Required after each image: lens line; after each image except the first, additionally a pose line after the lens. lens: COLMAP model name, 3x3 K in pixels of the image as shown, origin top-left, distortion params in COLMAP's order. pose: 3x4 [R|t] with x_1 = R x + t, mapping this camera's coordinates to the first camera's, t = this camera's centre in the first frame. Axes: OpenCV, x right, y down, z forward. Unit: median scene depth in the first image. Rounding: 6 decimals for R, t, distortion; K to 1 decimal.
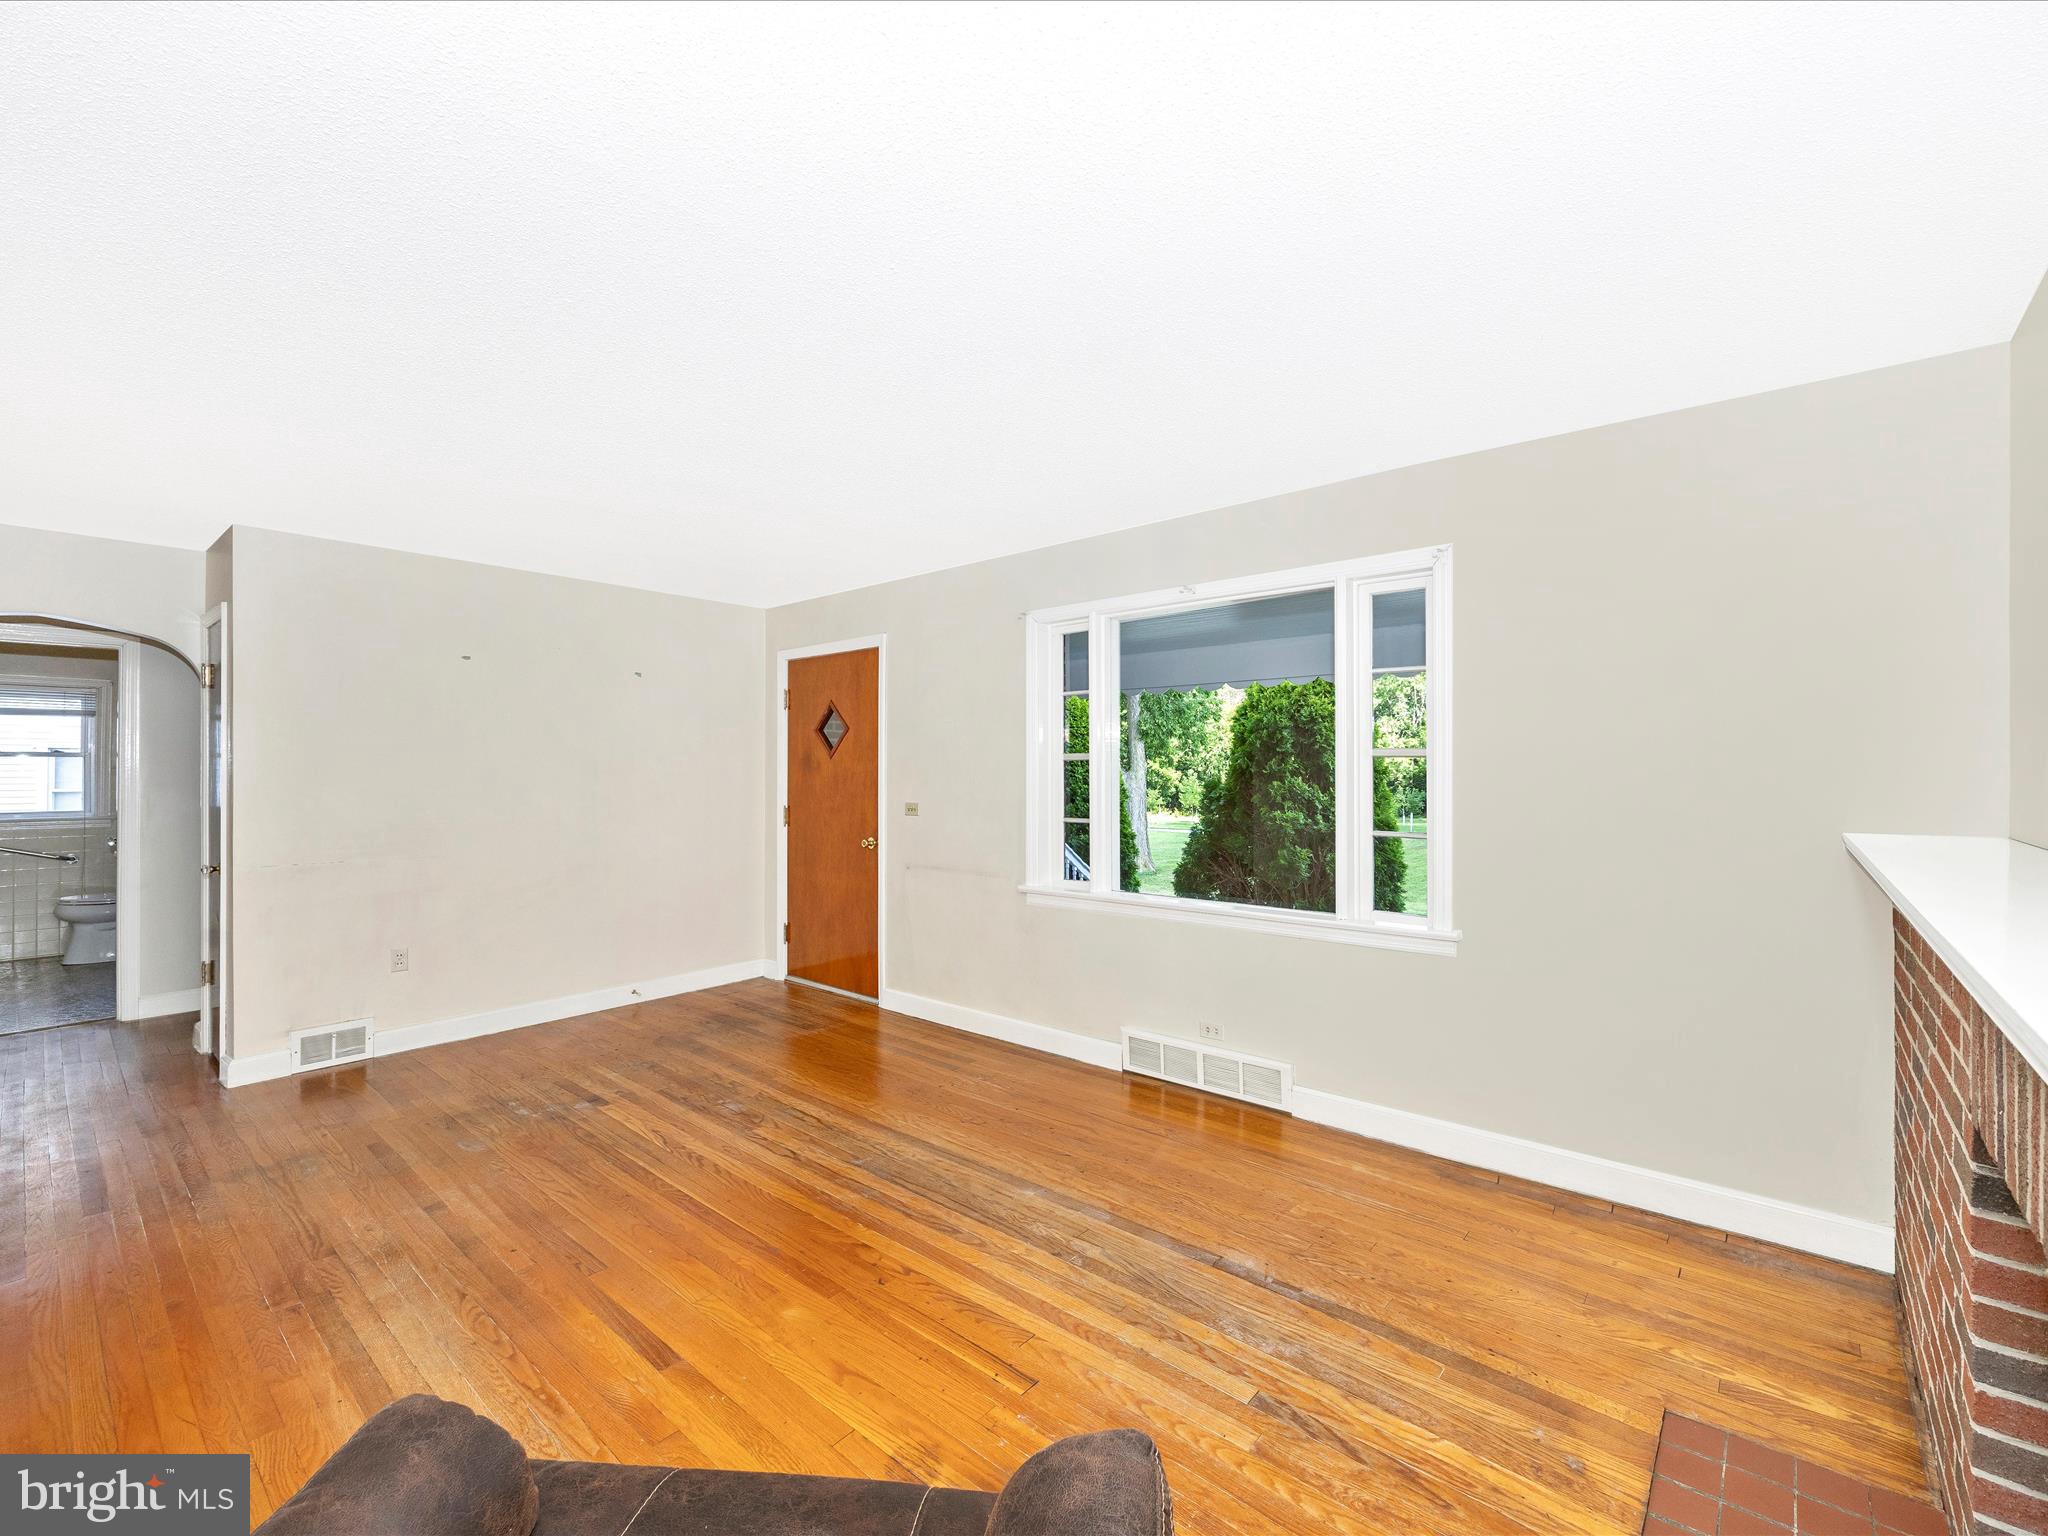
lens RADIAL K [[896.9, 0, 1051.7], [0, 896.9, 757.6], [0, 0, 1]] dist [0.001067, -0.000605]
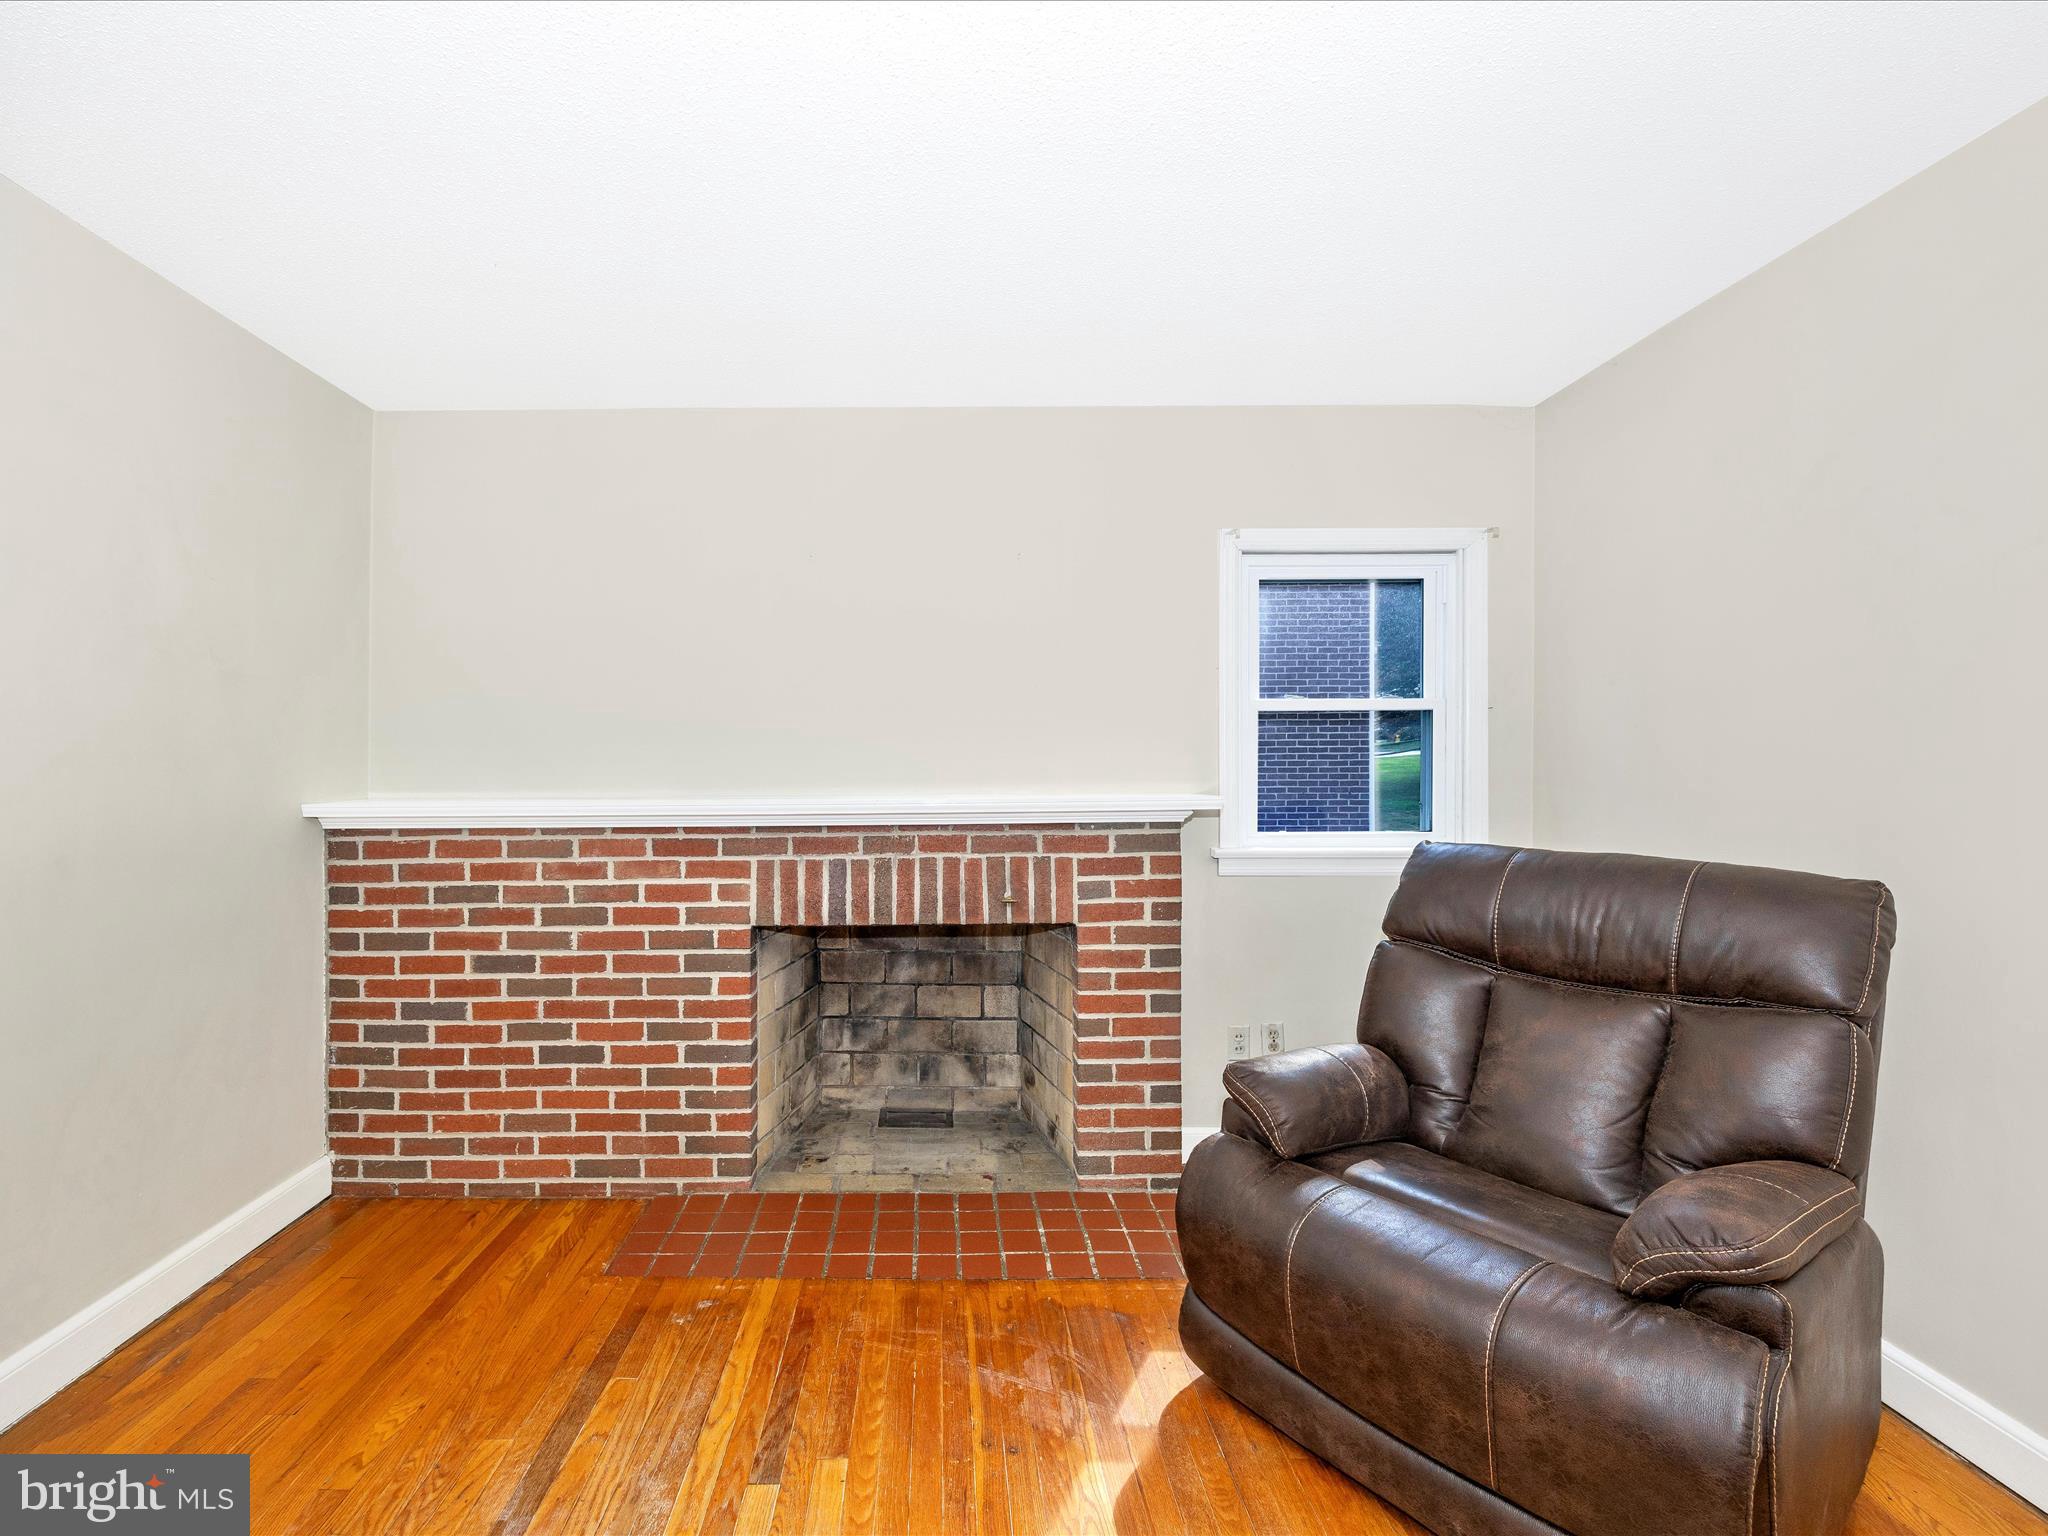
lens RADIAL K [[894.3, 0, 944.5], [0, 894.3, 756.7], [0, 0, 1]] dist [-0.008176, 0.000049]
pose [[-0.639299, 0.016644, 0.768778, -0.294208], [0.000473, 0.999774, -0.021252, 0.035951], [-0.768958, -0.013223, -0.639162, 0.796023]]
